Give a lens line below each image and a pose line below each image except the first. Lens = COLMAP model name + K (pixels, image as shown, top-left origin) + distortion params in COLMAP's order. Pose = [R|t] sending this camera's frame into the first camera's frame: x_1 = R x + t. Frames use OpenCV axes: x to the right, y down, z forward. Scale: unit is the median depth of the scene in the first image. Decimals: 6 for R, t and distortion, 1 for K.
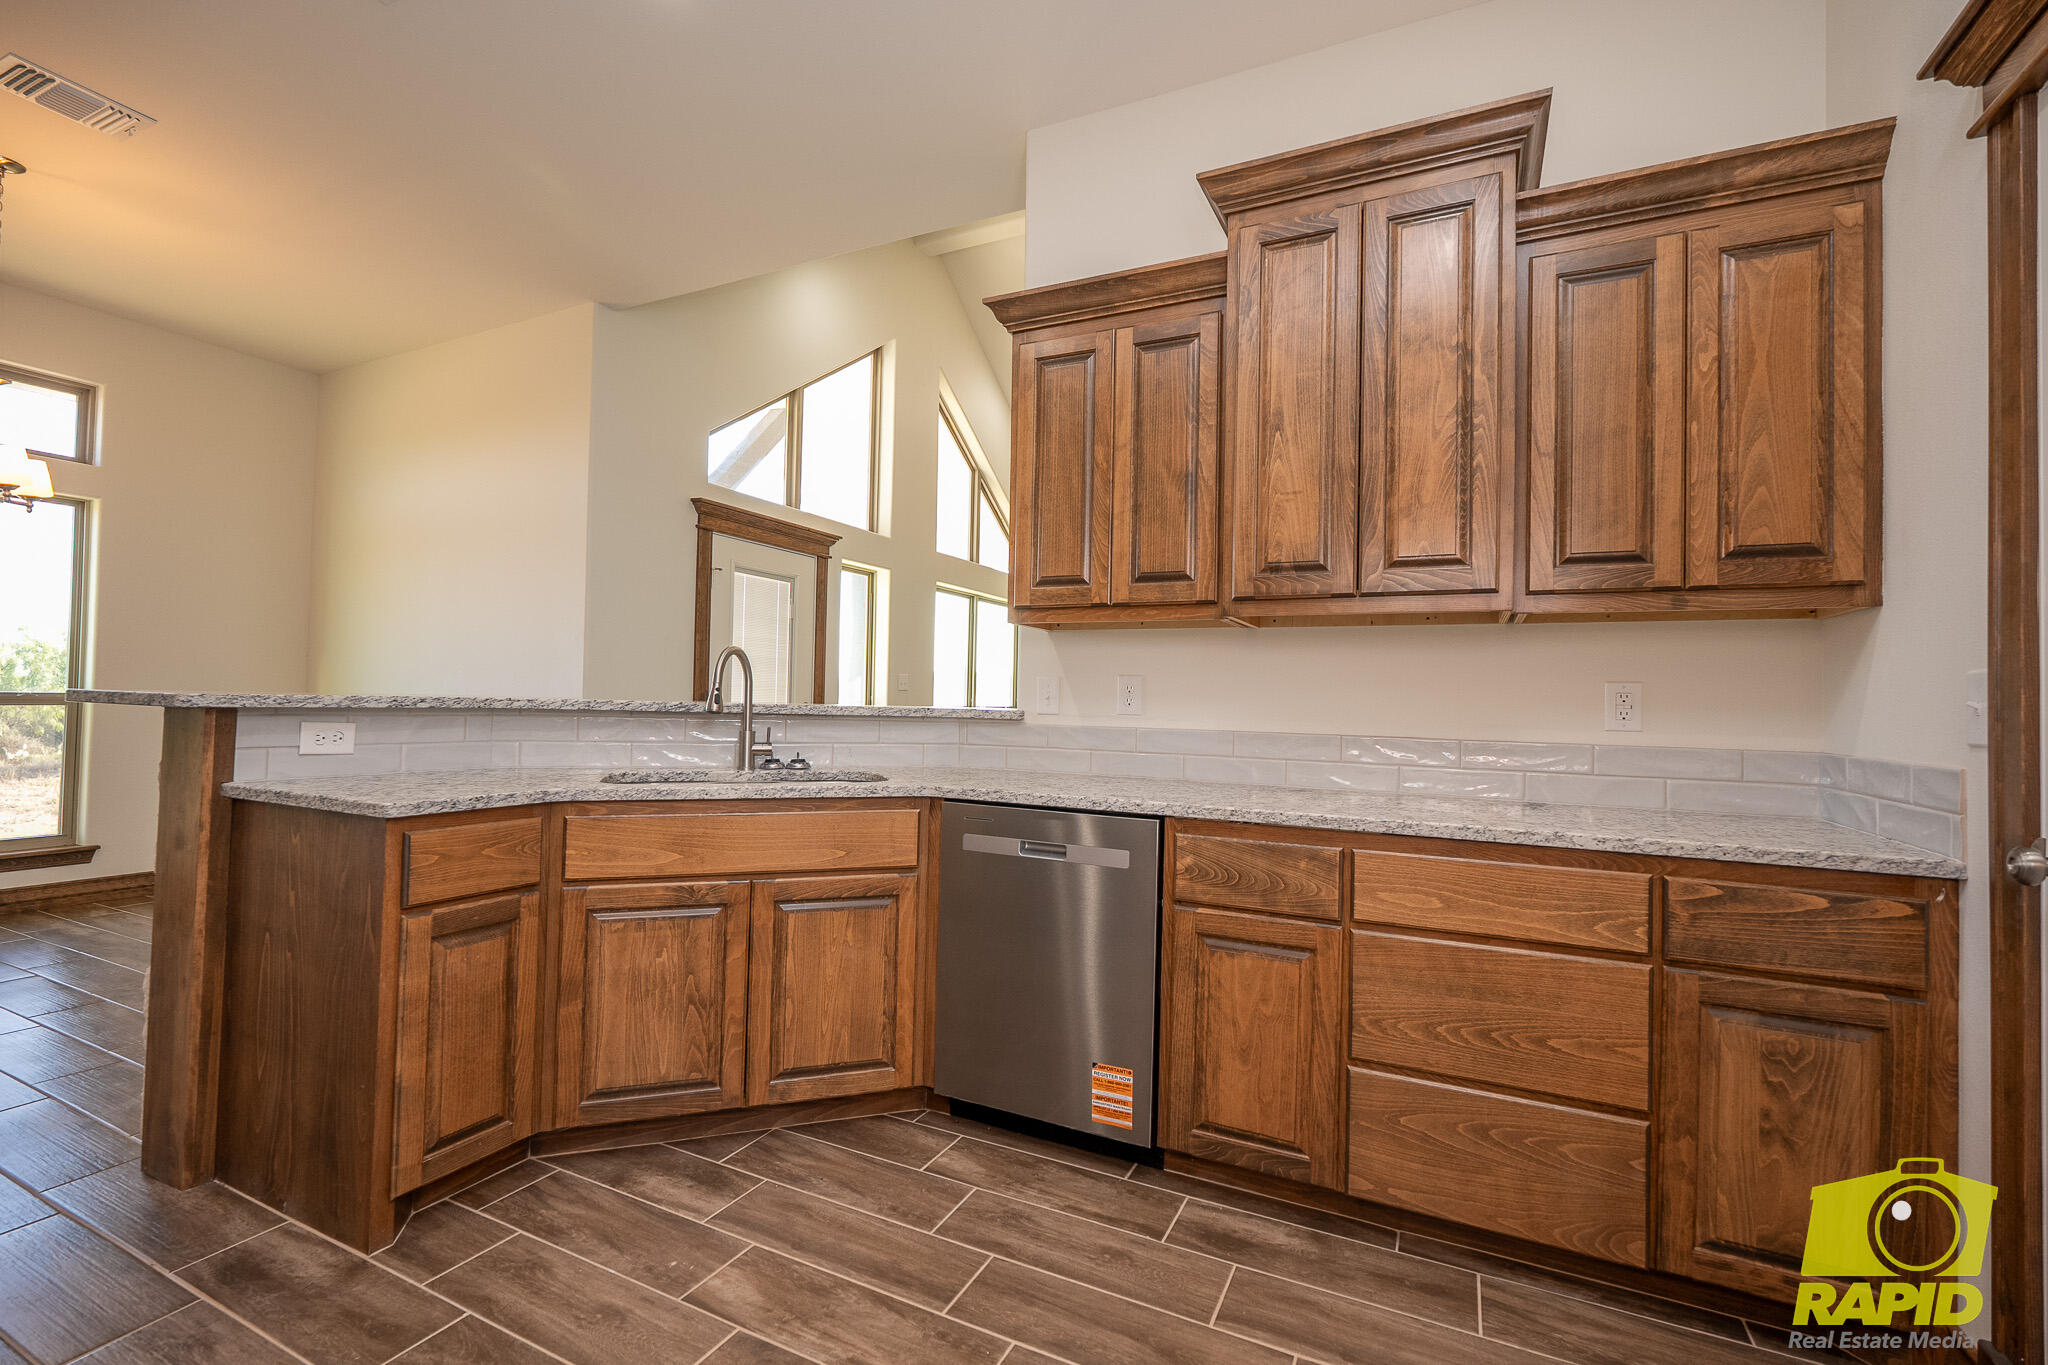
lens RADIAL K [[889.6, 0, 1024.7], [0, 889.6, 674.0], [0, 0, 1]] dist [0.001420, -0.000266]
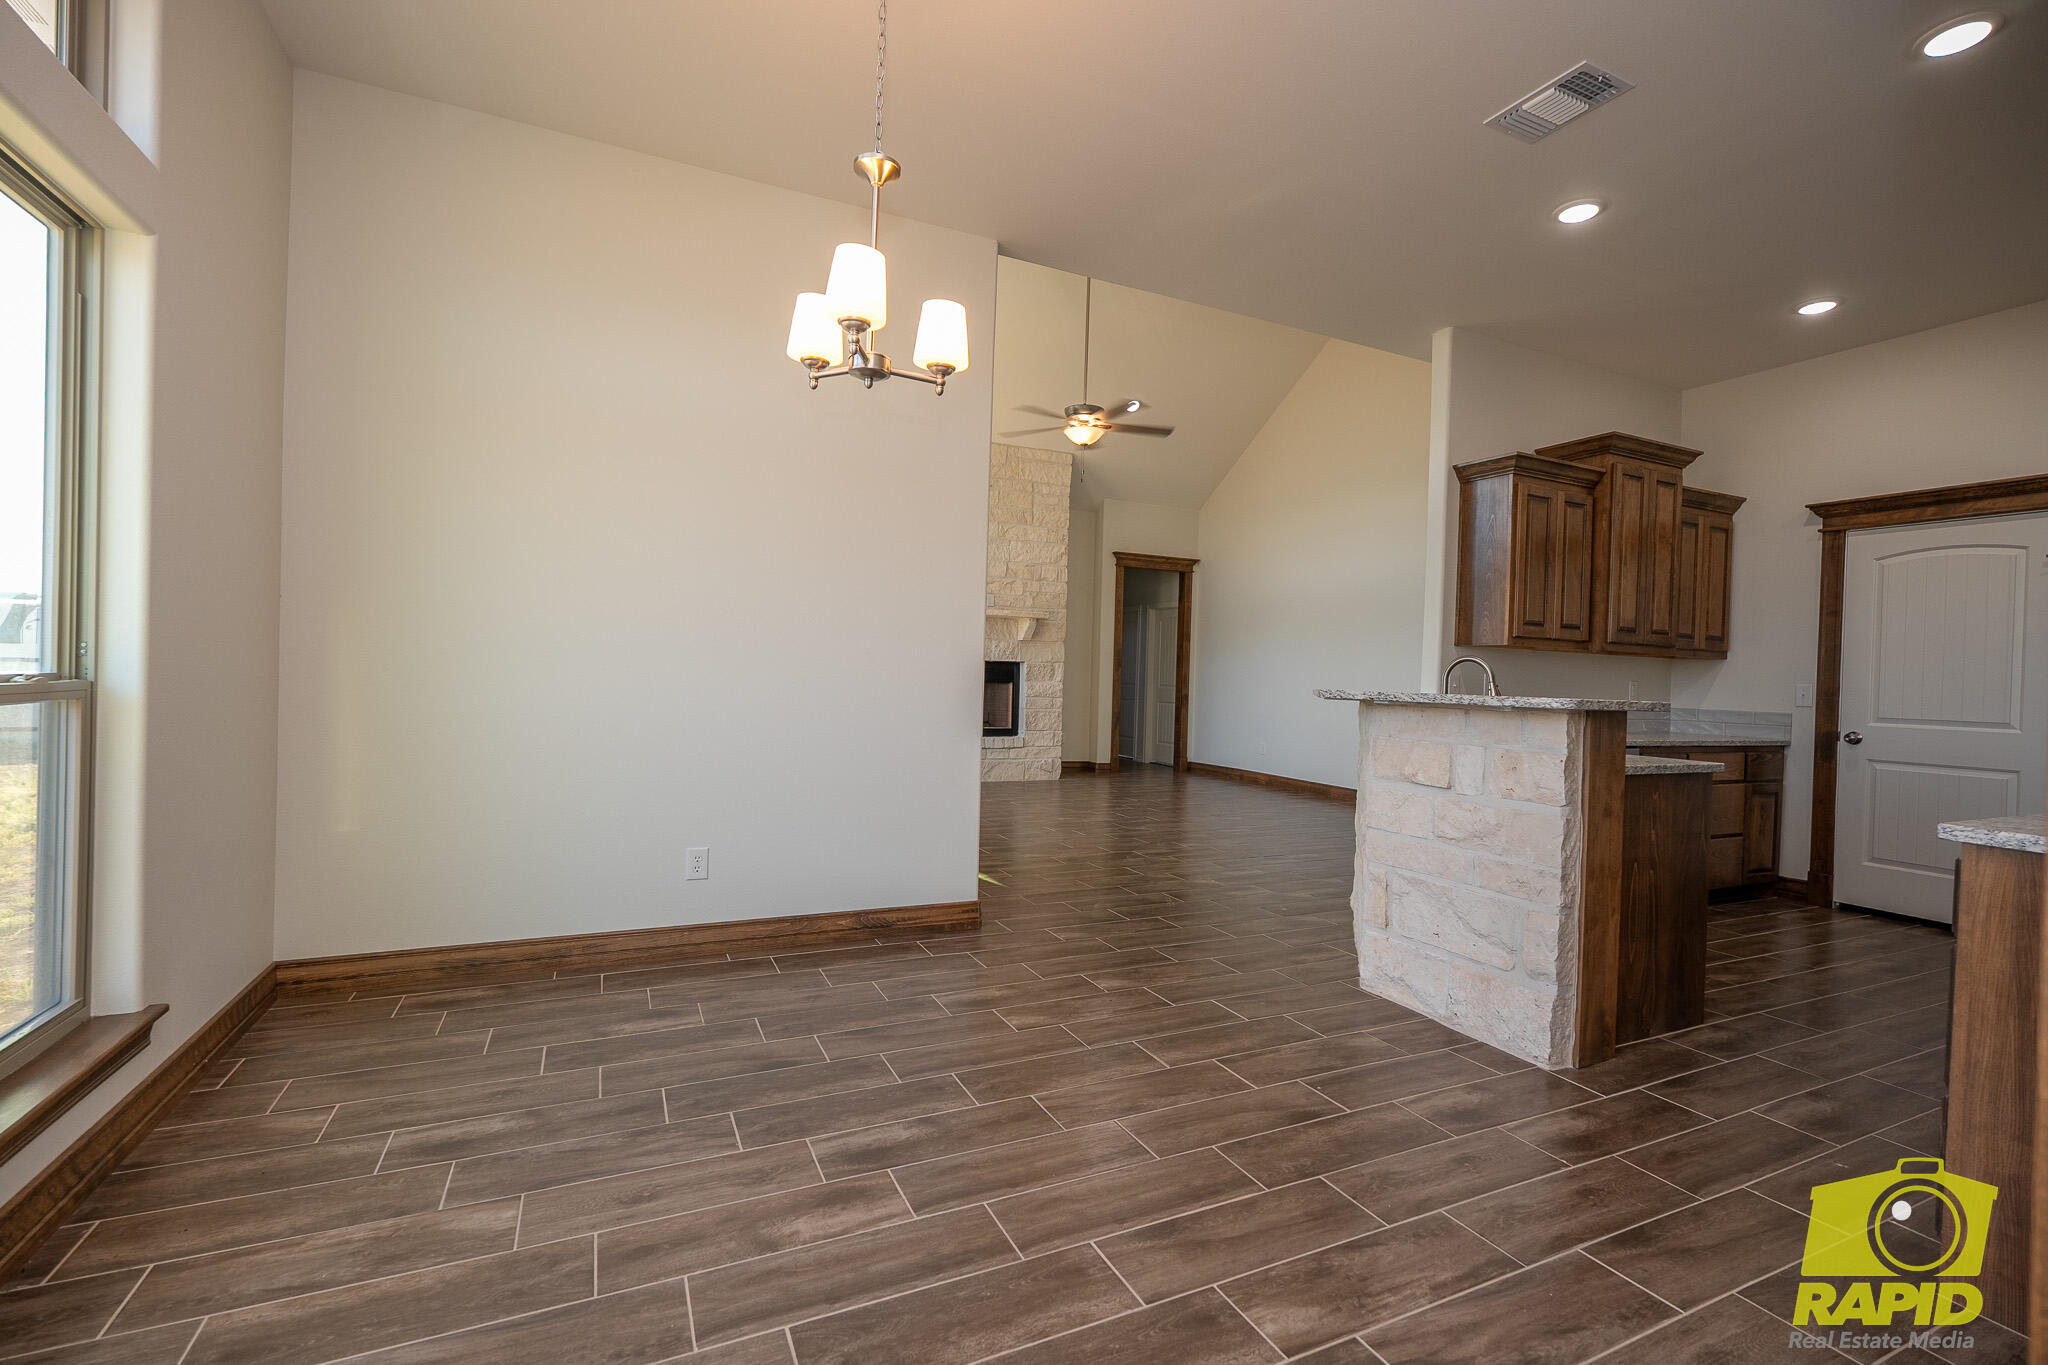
lens RADIAL K [[889.6, 0, 1029.7], [0, 889.6, 680.5], [0, 0, 1]] dist [0.001420, -0.000266]
pose [[0.628445, -0.005675, 0.777833, -1.146072], [-0.034816, 0.998766, 0.035417, -0.011405], [-0.777075, -0.049339, 0.627472, 0.381341]]
